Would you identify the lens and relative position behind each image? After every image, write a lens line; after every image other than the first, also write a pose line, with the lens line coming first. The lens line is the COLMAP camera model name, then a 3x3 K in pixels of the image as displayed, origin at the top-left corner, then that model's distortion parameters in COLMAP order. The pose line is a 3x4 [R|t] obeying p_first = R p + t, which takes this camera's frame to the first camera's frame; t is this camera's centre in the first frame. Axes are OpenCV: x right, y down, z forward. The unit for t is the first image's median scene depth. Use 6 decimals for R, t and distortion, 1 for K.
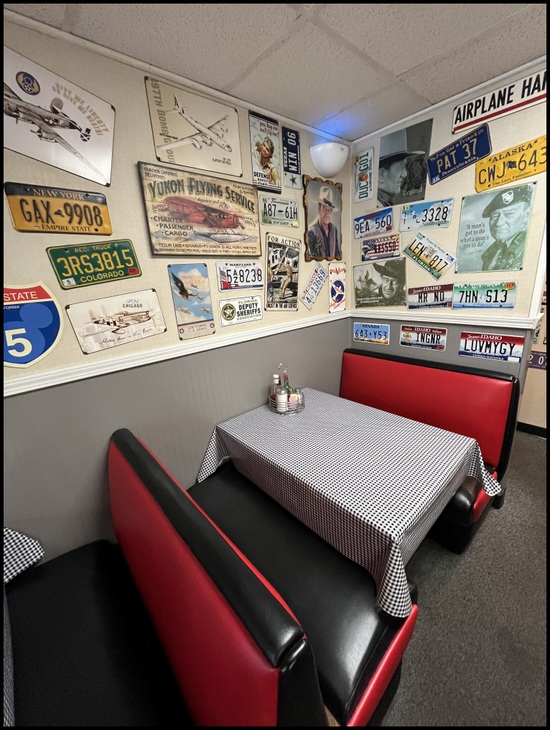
lens RADIAL K [[292.2, 0, 276.4], [0, 292.2, 365.4], [0, 0, 1]] dist [-0.004645, -0.001459]
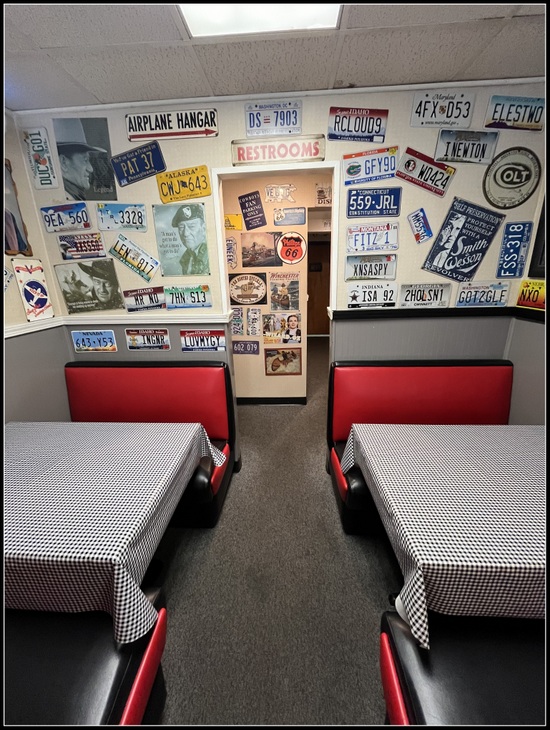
lens RADIAL K [[292.2, 0, 277.2], [0, 292.2, 363.7], [0, 0, 1]] dist [-0.004645, -0.001459]
pose [[0.697554, -0.165047, 0.697264, 0.110652], [0.183595, 0.981794, 0.048726, 0.021947], [-0.692612, 0.094025, 0.715156, -0.023687]]
